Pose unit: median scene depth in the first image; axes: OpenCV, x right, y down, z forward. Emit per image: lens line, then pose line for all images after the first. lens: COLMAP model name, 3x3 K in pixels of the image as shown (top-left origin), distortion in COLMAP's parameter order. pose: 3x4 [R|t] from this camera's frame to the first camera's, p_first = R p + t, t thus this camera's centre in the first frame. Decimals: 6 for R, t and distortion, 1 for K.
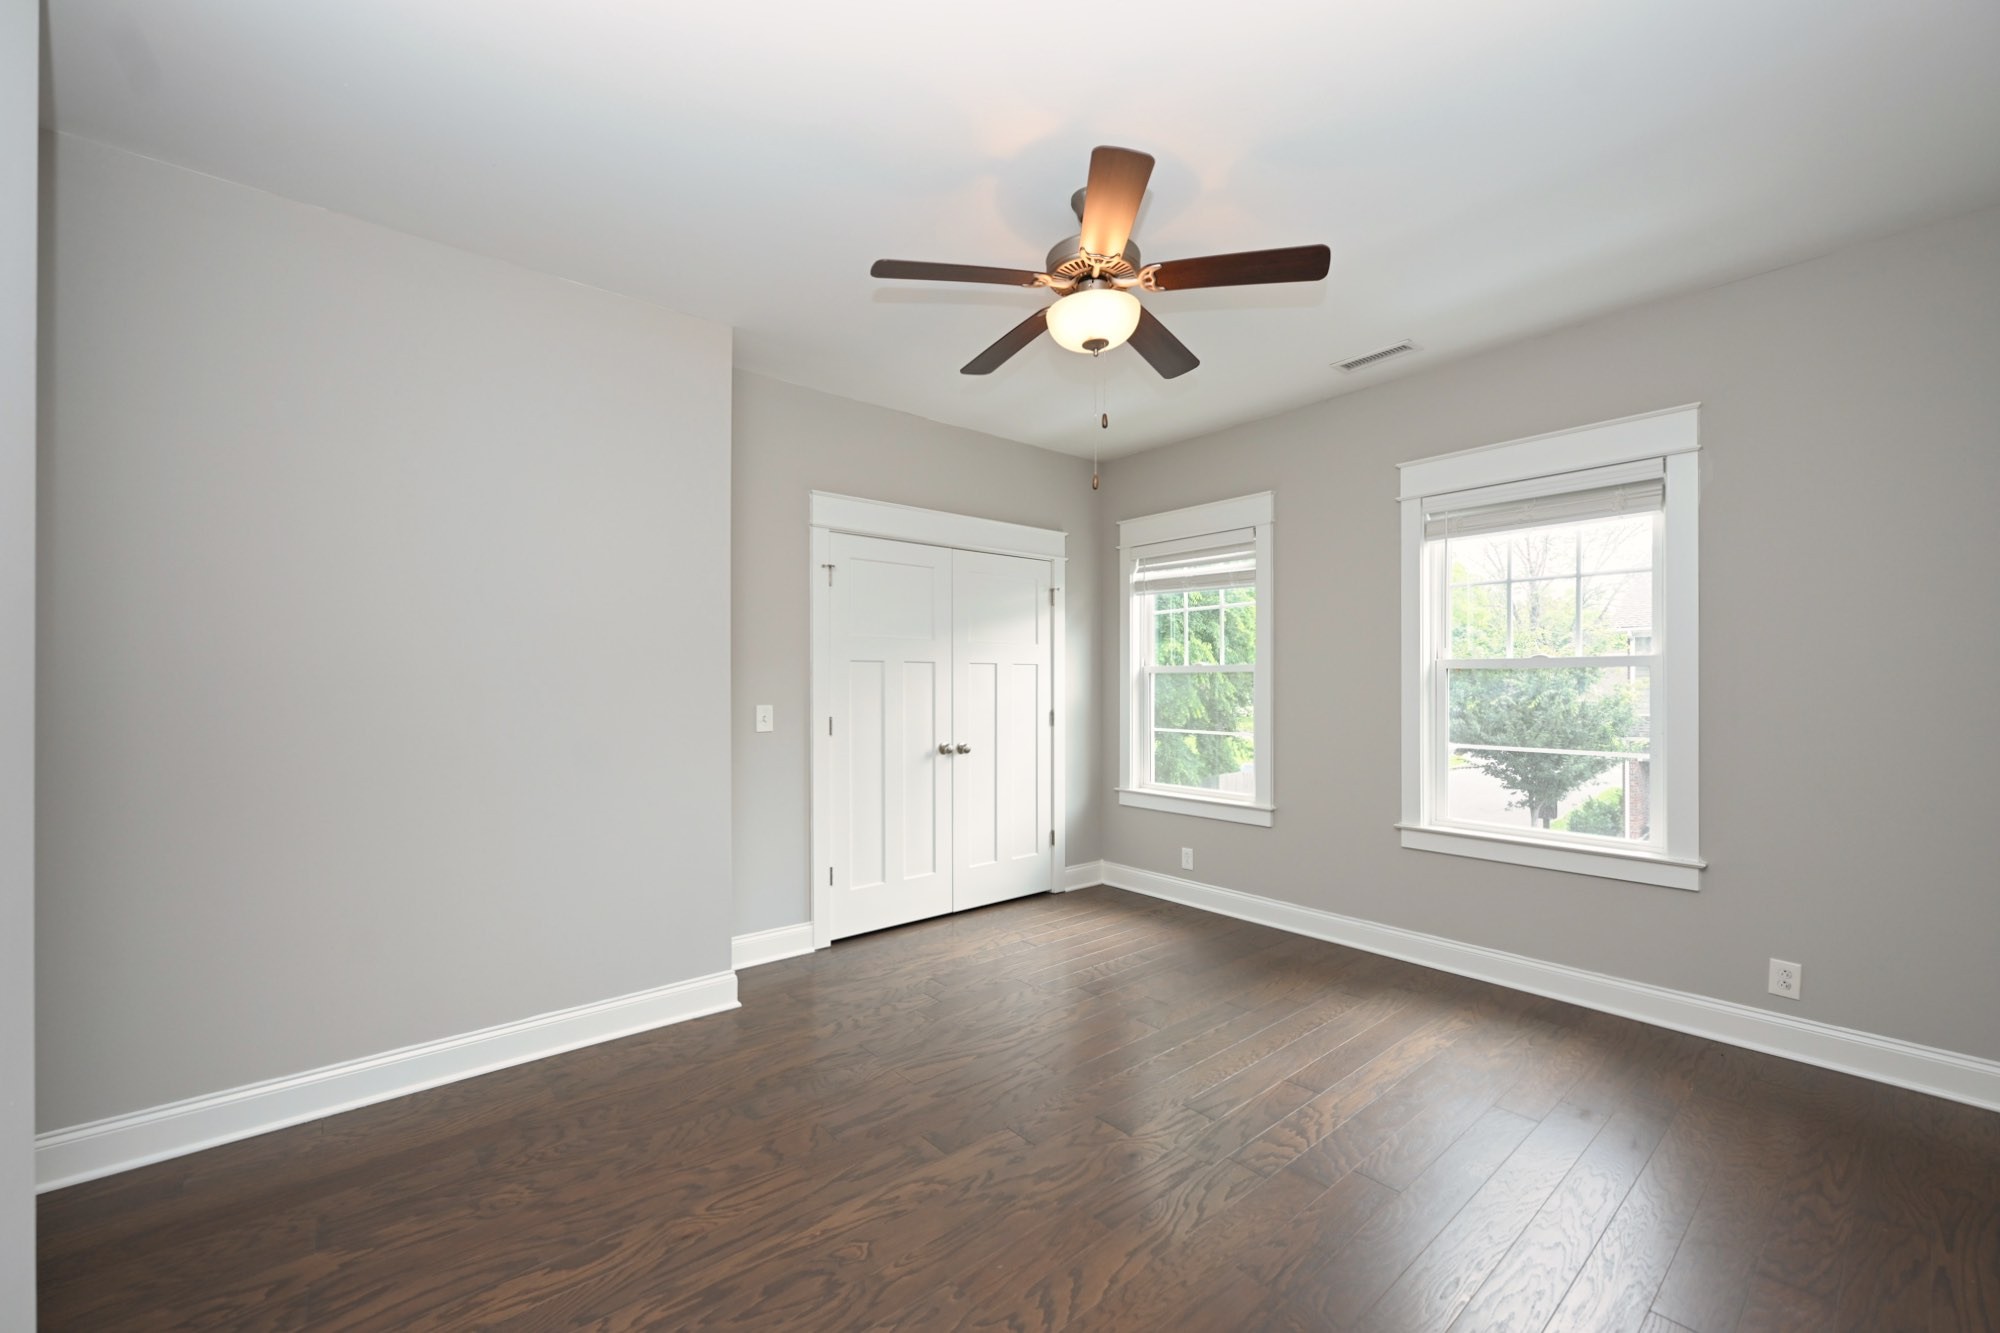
lens RADIAL K [[797.9, 0, 1001.0], [0, 797.9, 673.6], [0, 0, 1]] dist [-0.000164, -0.000121]
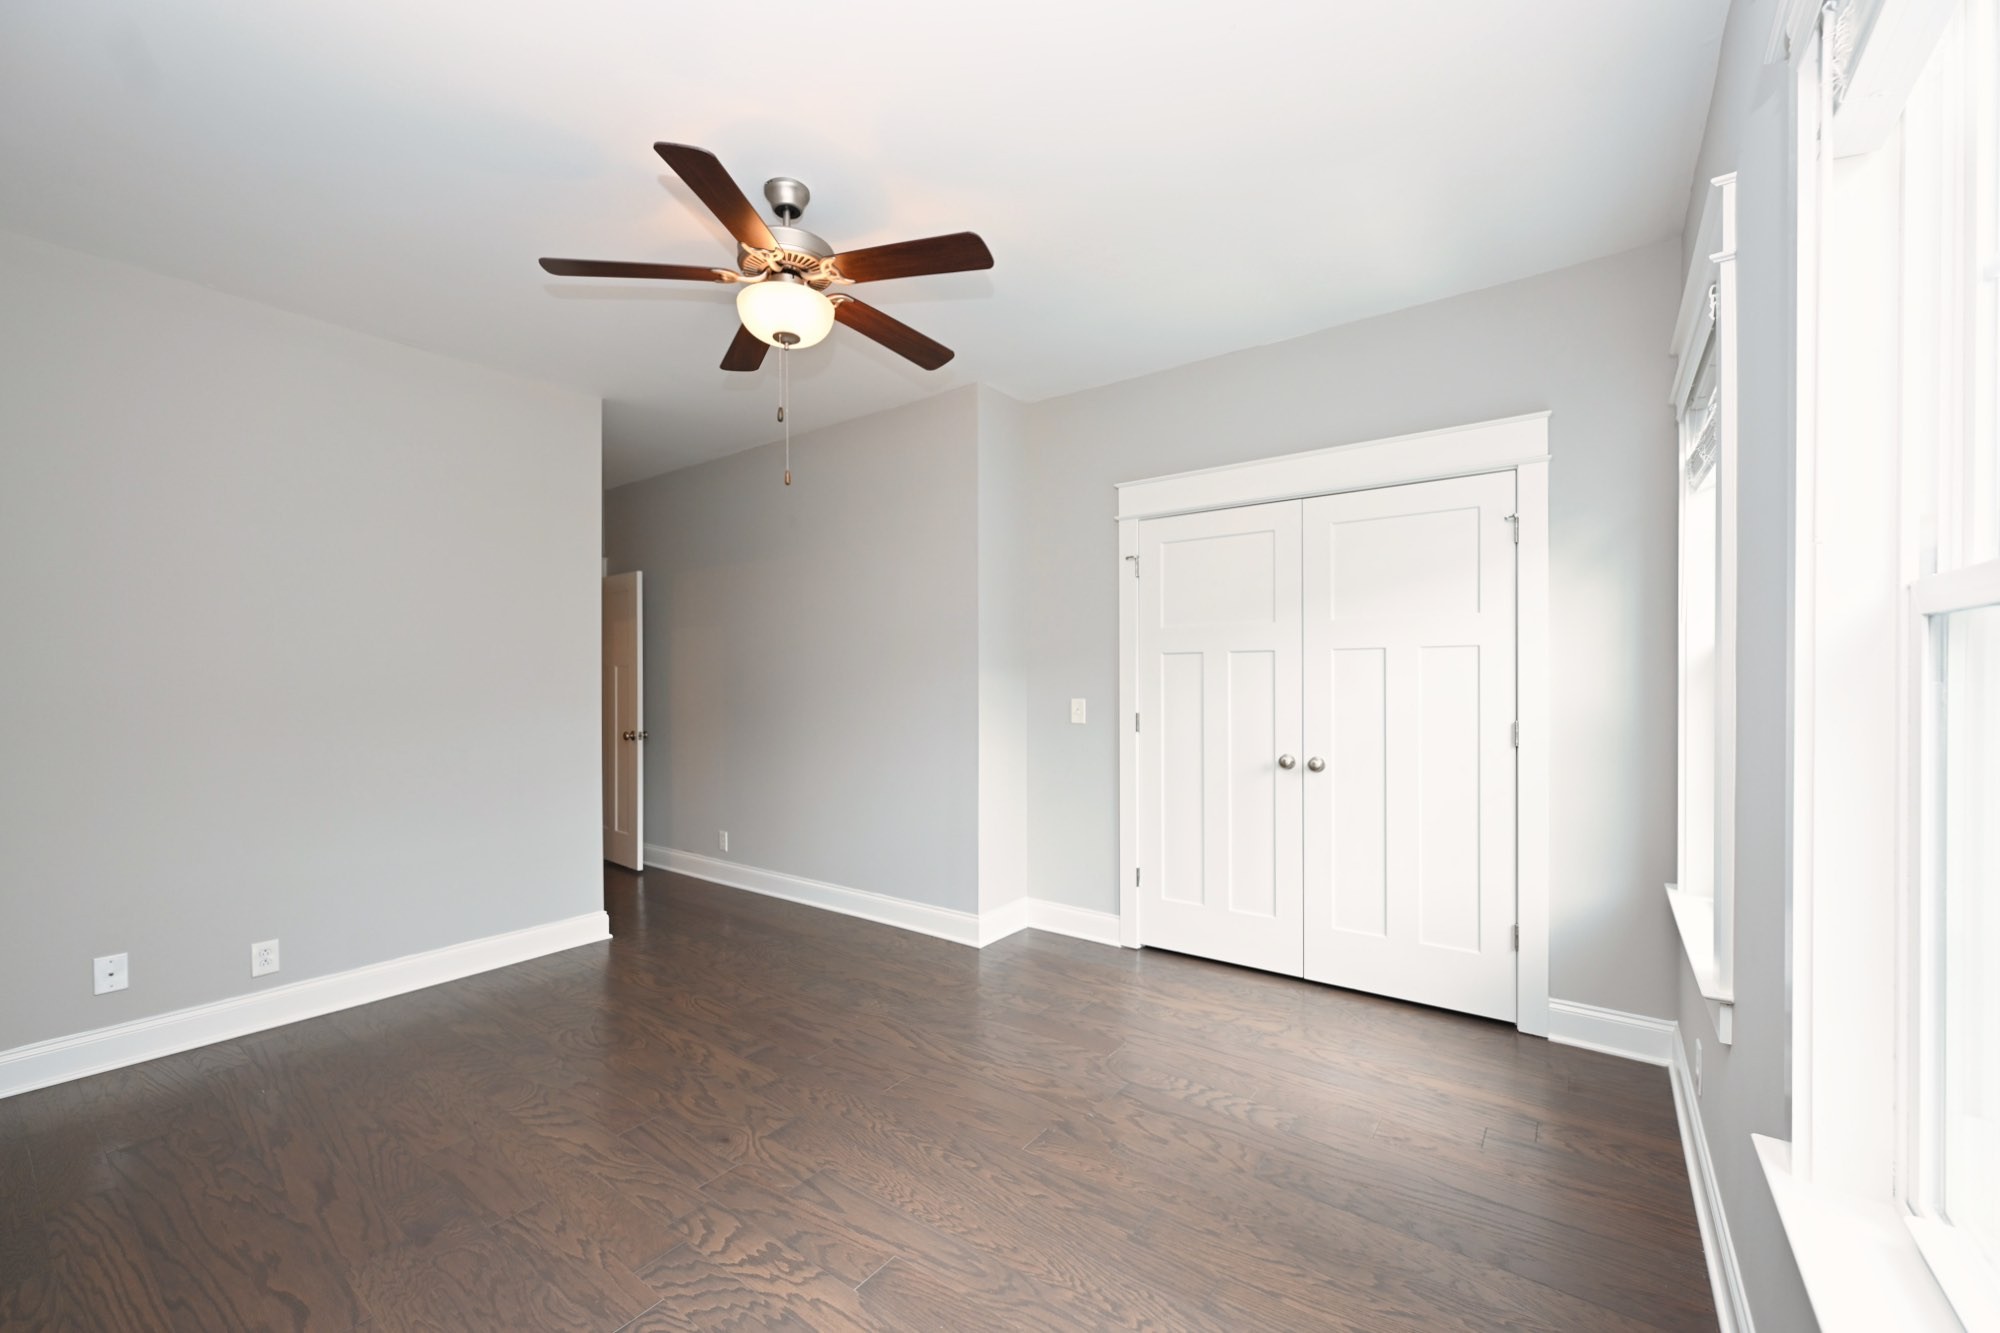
lens RADIAL K [[797.9, 0, 1001.0], [0, 797.9, 673.6], [0, 0, 1]] dist [-0.000164, -0.000121]
pose [[0.232046, -0.006421, -0.972684, 0.689774], [0.017017, 0.999852, -0.002541, 0.006530], [0.972556, -0.015962, 0.232121, 0.615857]]
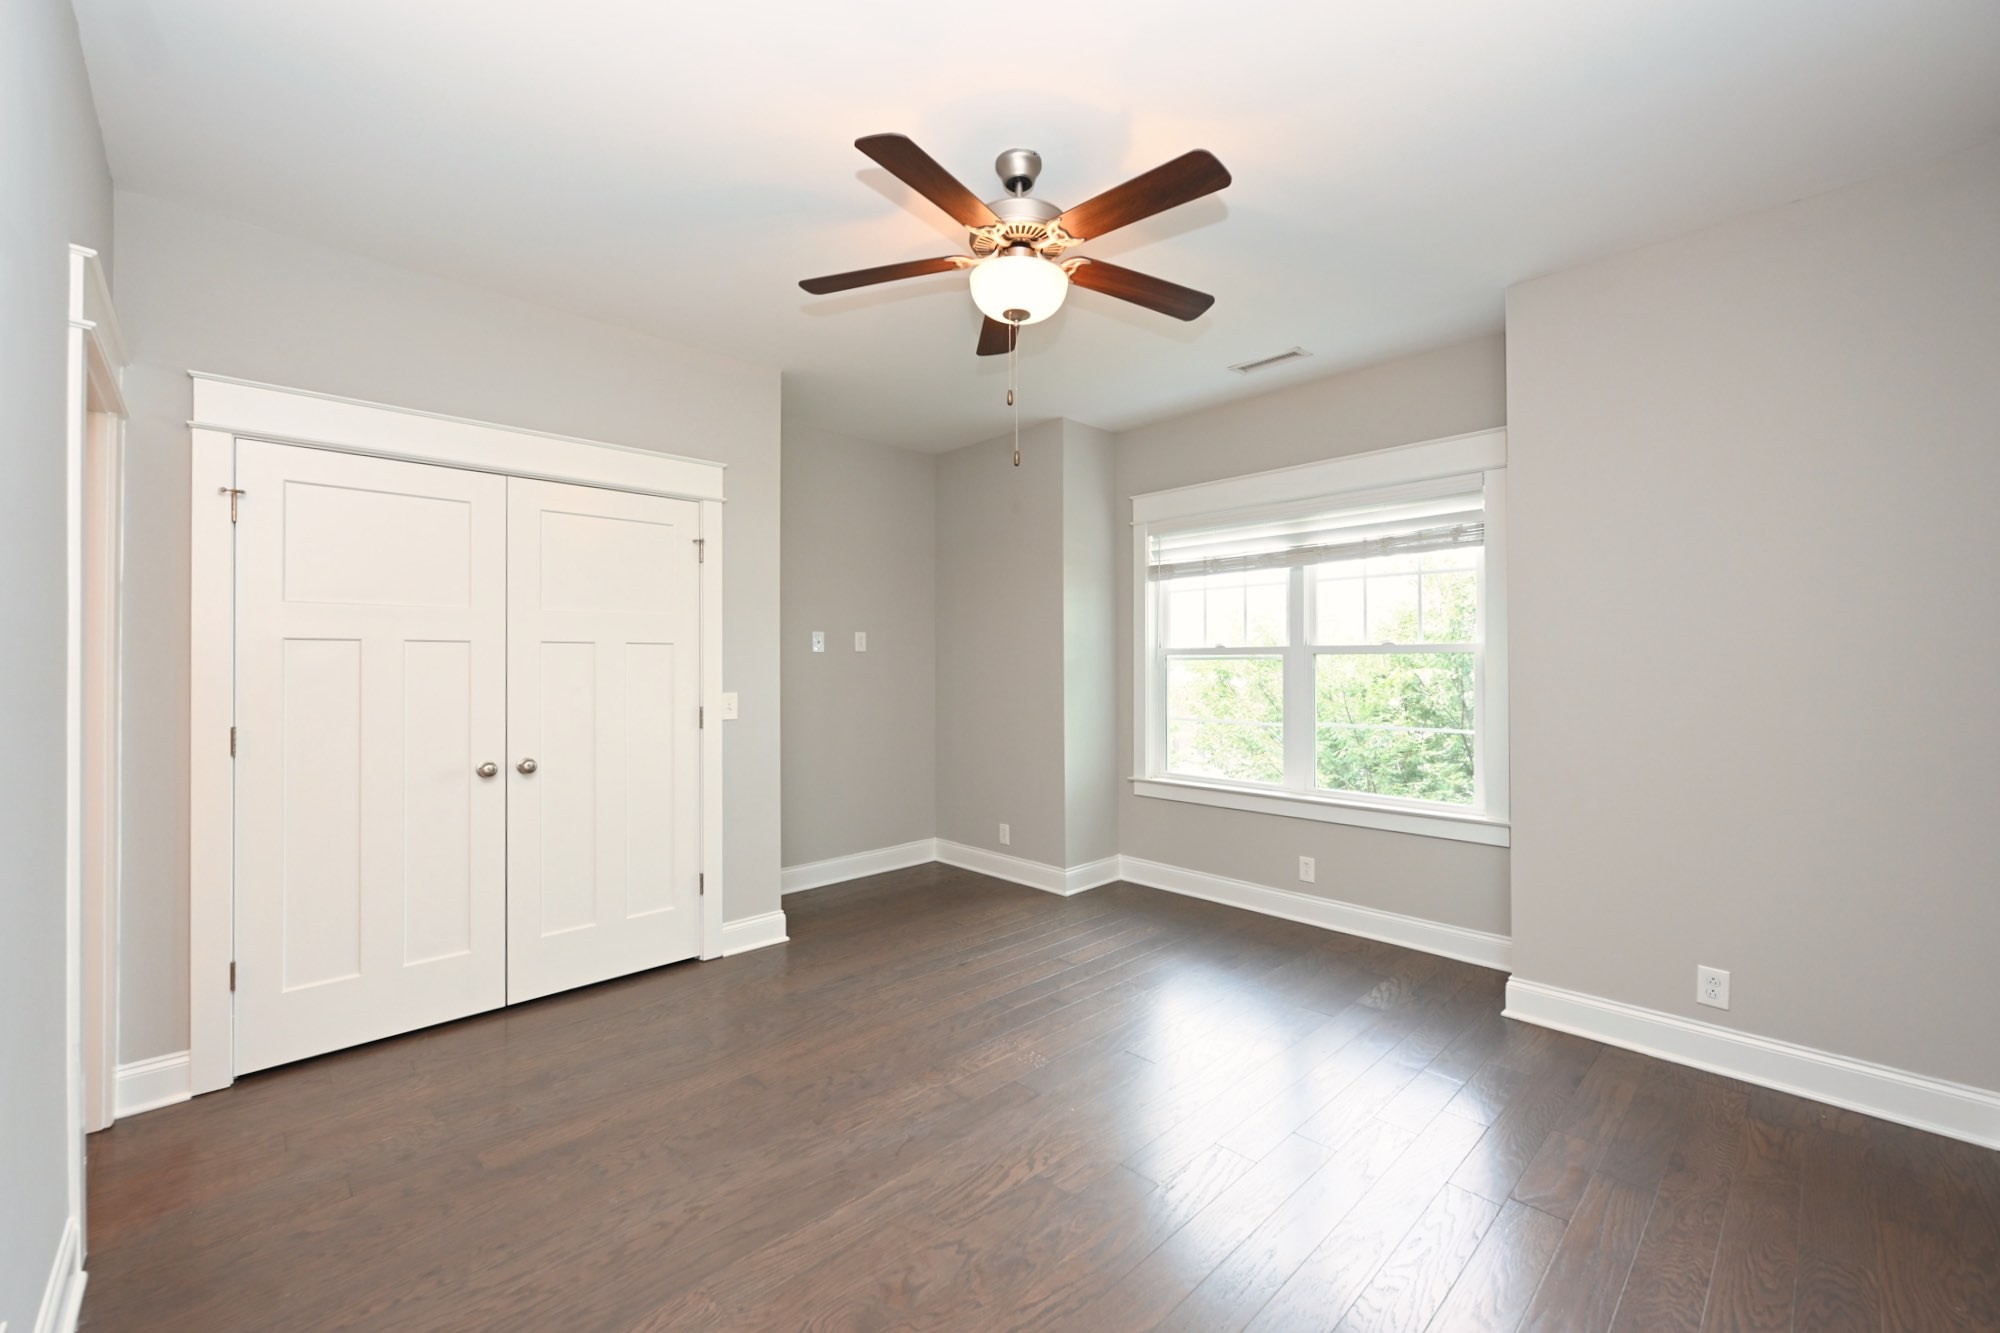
lens RADIAL K [[803.6, 0, 1001.0], [0, 803.6, 660.7], [0, 0, 1]] dist [0.001120, -0.000597]
pose [[0.998247, -0.009104, 0.058487, 0.367298], [0.008945, 0.999956, 0.002978, 0.004849], [-0.058511, -0.002450, 0.998284, 0.322162]]
